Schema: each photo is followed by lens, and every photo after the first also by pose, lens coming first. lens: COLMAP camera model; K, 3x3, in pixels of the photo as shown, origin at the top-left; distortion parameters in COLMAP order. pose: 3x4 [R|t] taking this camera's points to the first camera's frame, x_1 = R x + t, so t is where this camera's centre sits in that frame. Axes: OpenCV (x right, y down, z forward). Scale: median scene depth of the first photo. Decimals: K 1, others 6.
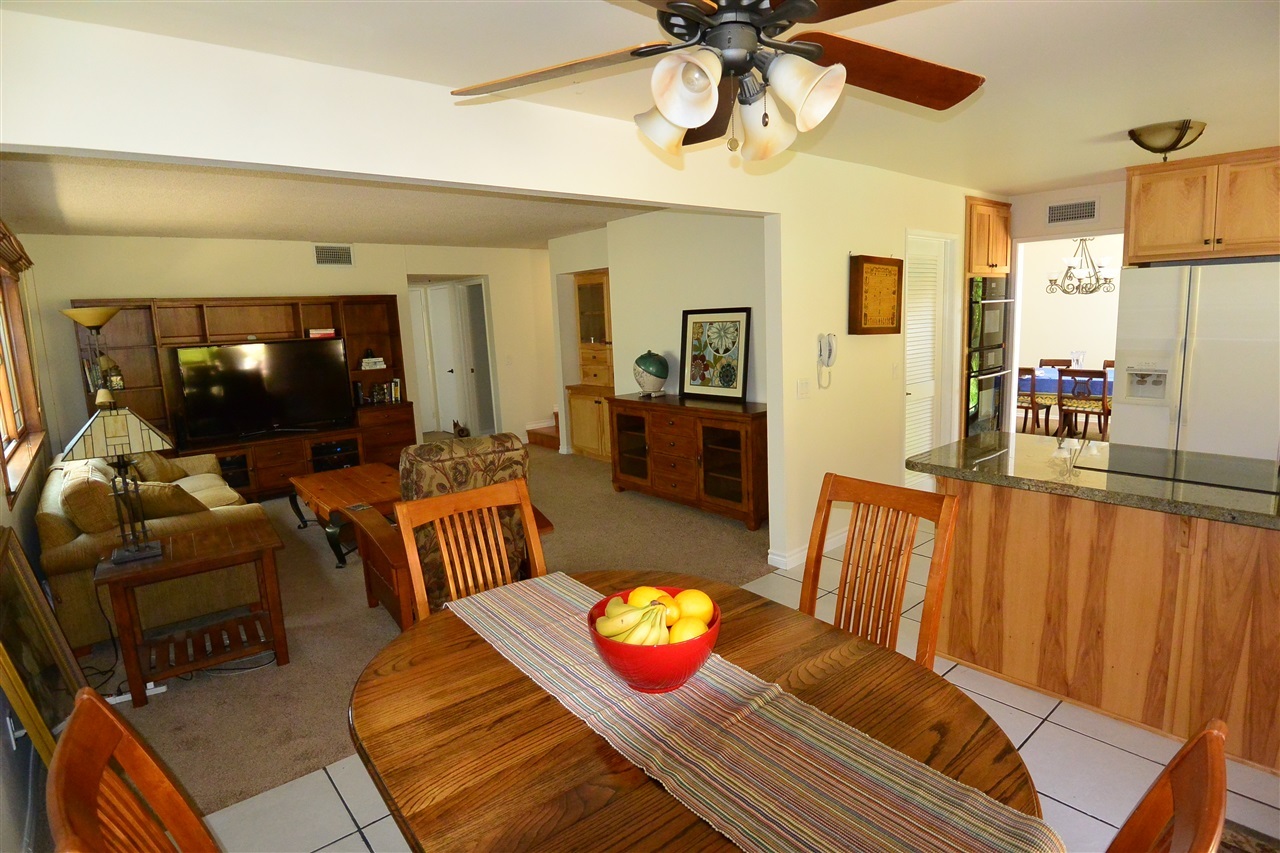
lens RADIAL K [[665.3, 0, 660.0], [0, 665.3, 420.1], [0, 0, 1]] dist [0.000998, -0.030709]
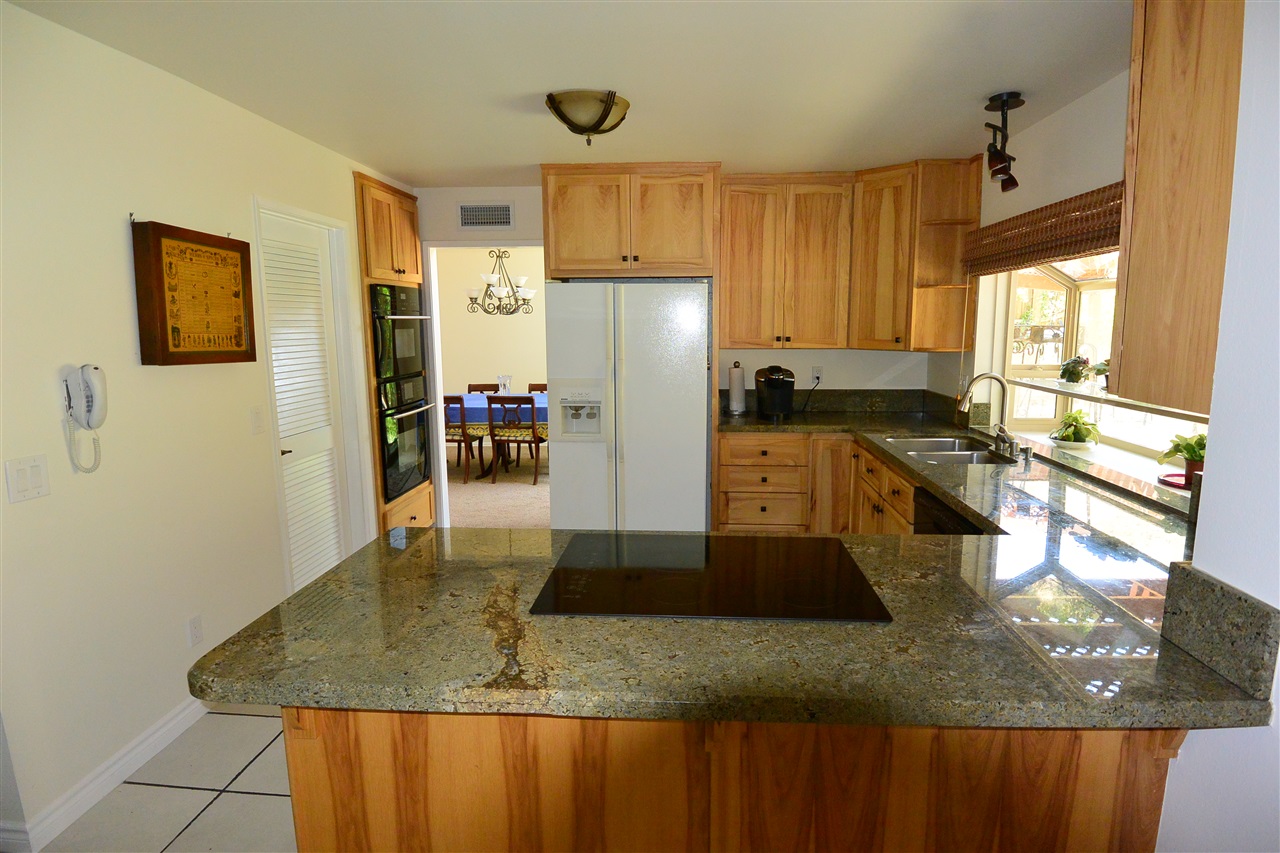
lens RADIAL K [[665.3, 0, 660.0], [0, 665.3, 420.1], [0, 0, 1]] dist [0.000998, -0.030709]
pose [[0.700053, -0.066879, 0.710952, 0.165000], [0.087658, 0.996123, 0.007390, -0.042639], [-0.708690, 0.057147, 0.703202, 0.272828]]
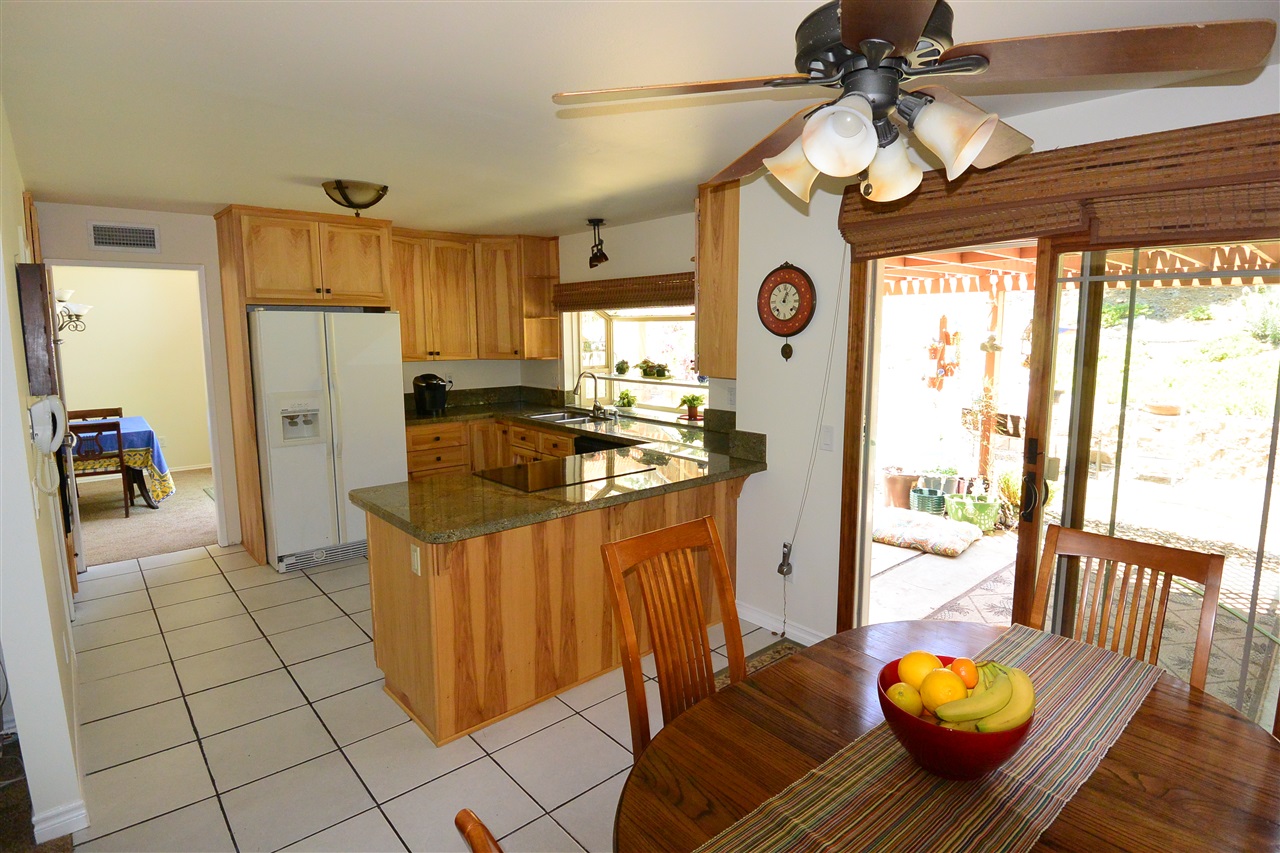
lens RADIAL K [[665.3, 0, 660.0], [0, 665.3, 420.1], [0, 0, 1]] dist [0.000998, -0.030709]
pose [[-0.019745, -0.097987, 0.994992, -0.255360], [0.157104, 0.982519, 0.099876, -0.066636], [-0.987385, 0.158290, -0.004006, 0.393113]]
